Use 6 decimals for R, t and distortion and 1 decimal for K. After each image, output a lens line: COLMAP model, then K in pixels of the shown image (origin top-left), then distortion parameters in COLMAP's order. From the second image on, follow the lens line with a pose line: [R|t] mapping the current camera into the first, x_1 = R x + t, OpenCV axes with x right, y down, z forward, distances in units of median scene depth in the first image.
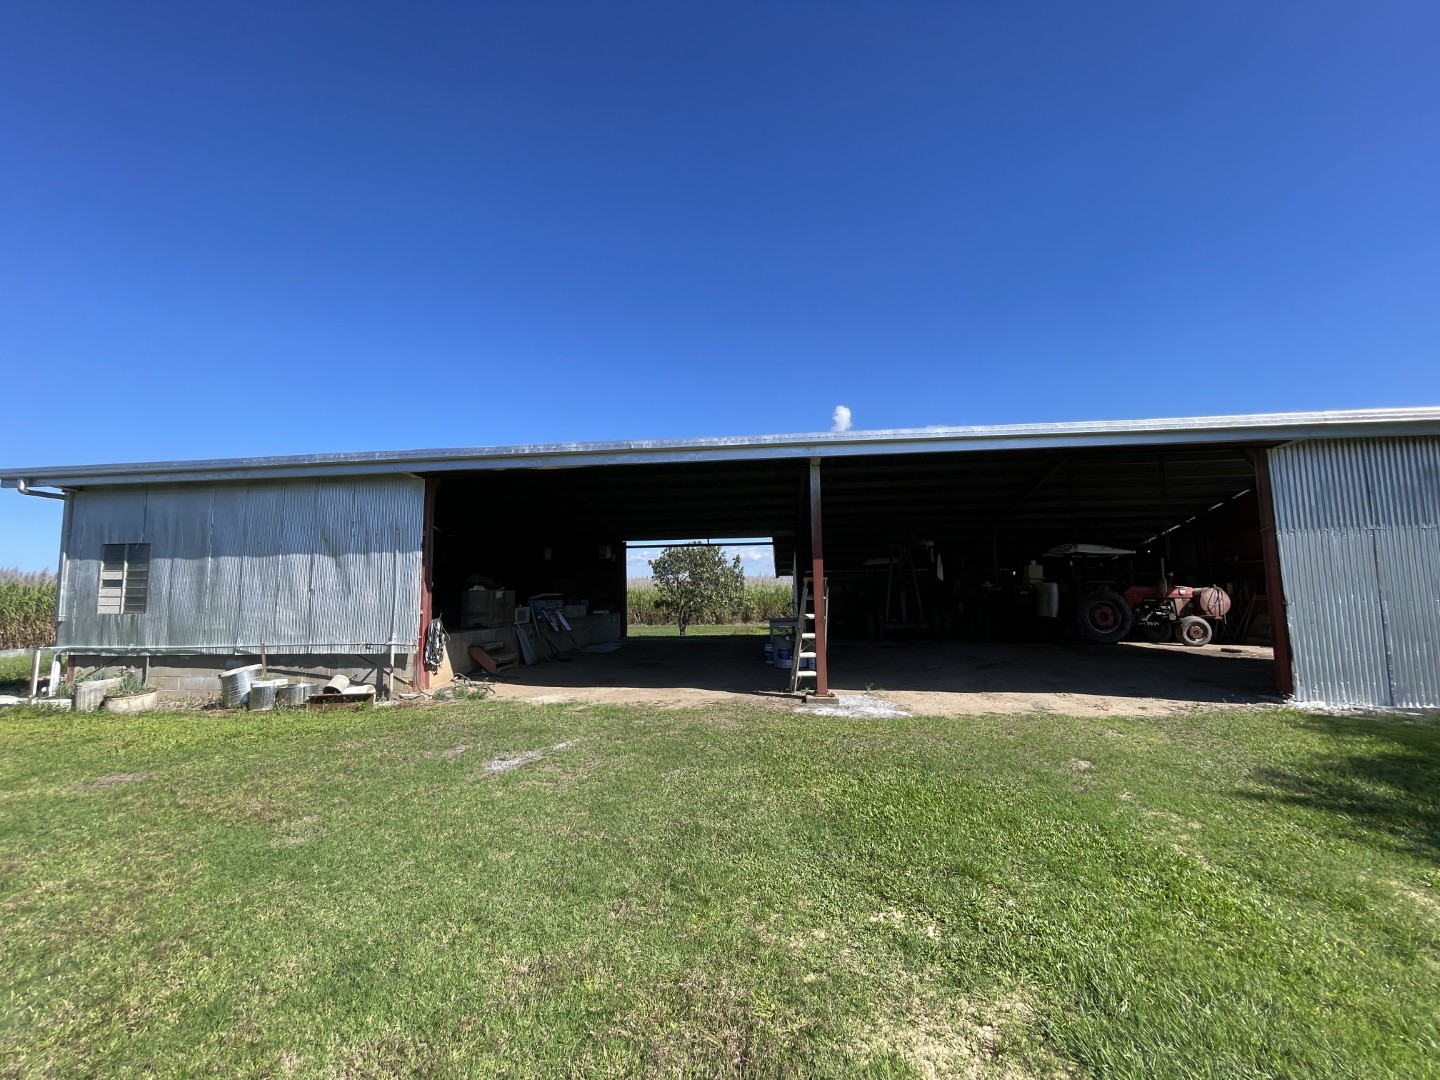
lens RADIAL K [[581.9, 0, 718.8], [0, 581.9, 538.6], [0, 0, 1]] dist [-0.005271, -0.000856]
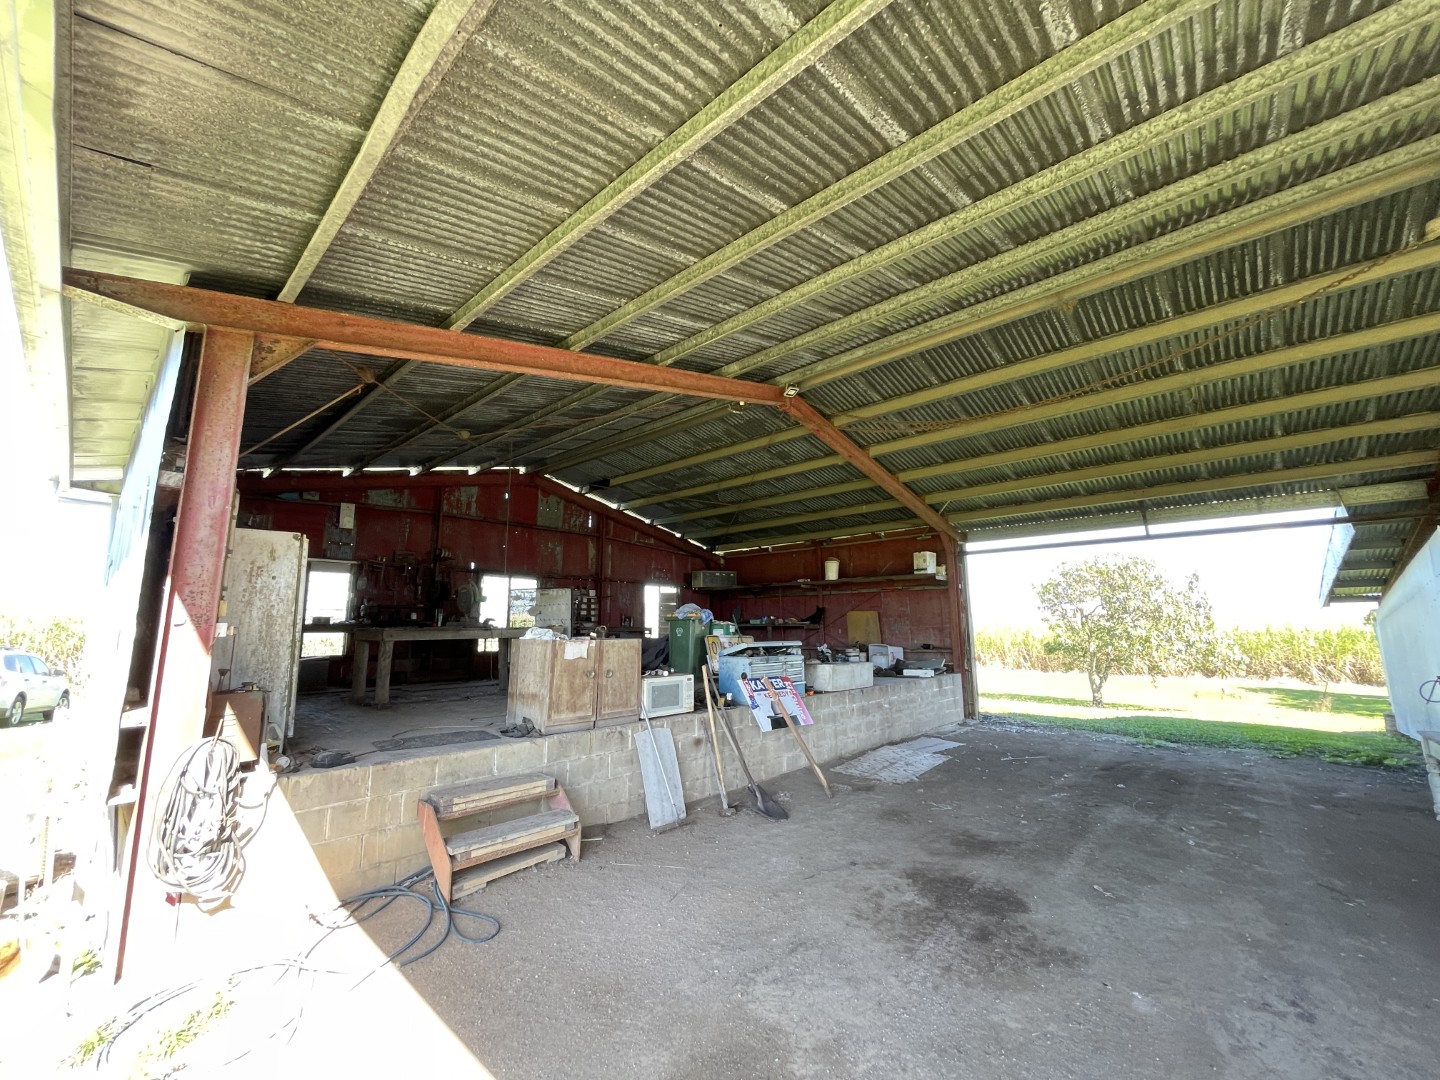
lens RADIAL K [[581.9, 0, 728.1], [0, 581.9, 542.6], [0, 0, 1]] dist [-0.005271, -0.000856]
pose [[0.815215, -0.072068, -0.574657, -0.014630], [0.044826, 0.997103, -0.061457, 0.016898], [0.577421, 0.024341, 0.816084, 0.250843]]
